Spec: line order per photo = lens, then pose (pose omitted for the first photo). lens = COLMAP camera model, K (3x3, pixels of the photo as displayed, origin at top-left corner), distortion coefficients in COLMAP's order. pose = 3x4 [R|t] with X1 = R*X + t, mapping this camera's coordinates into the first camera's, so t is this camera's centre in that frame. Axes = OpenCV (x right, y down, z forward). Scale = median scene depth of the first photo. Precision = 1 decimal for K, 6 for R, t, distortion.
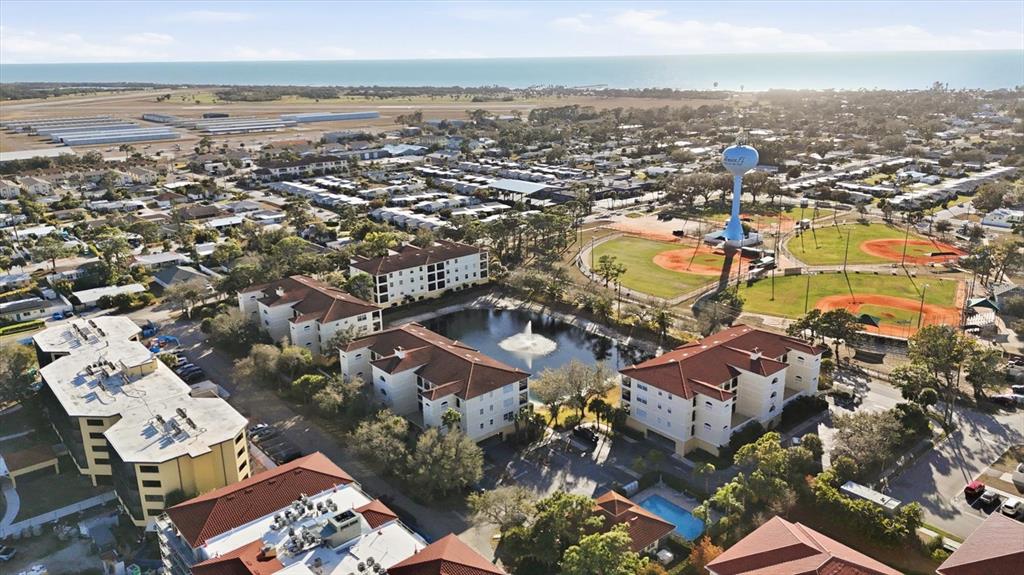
lens RADIAL K [[739.0, 0, 512.0], [0, 739.0, 287.5], [0, 0, 1]] dist [0.007452, 0.002310]
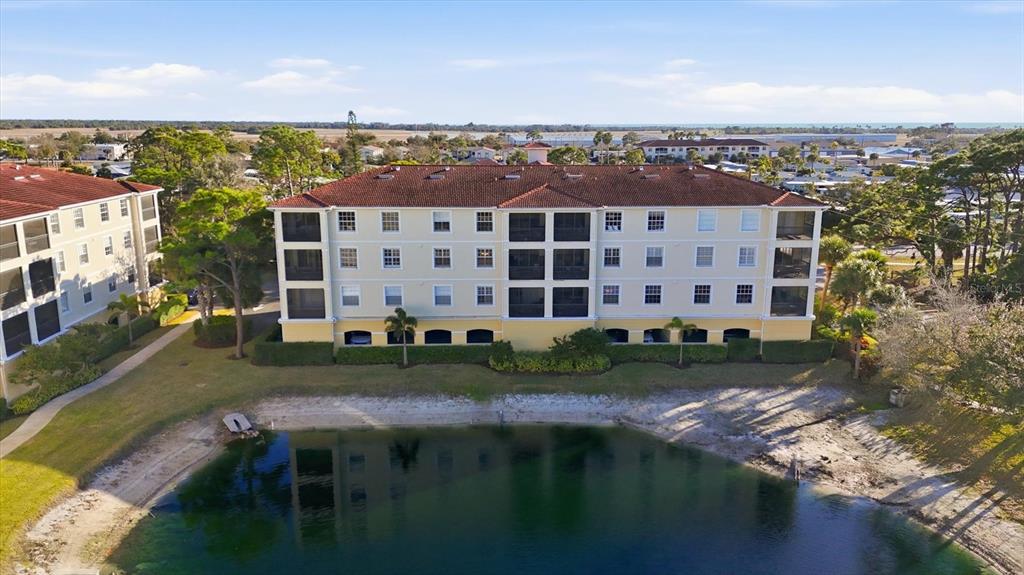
lens RADIAL K [[739.0, 0, 512.0], [0, 739.0, 287.5], [0, 0, 1]] dist [0.007452, 0.002310]
pose [[0.772728, 0.157433, -0.614903, 0.041133], [-0.199560, 0.979886, 0.000099, -0.004865], [0.602550, 0.122634, 0.788603, 0.795859]]
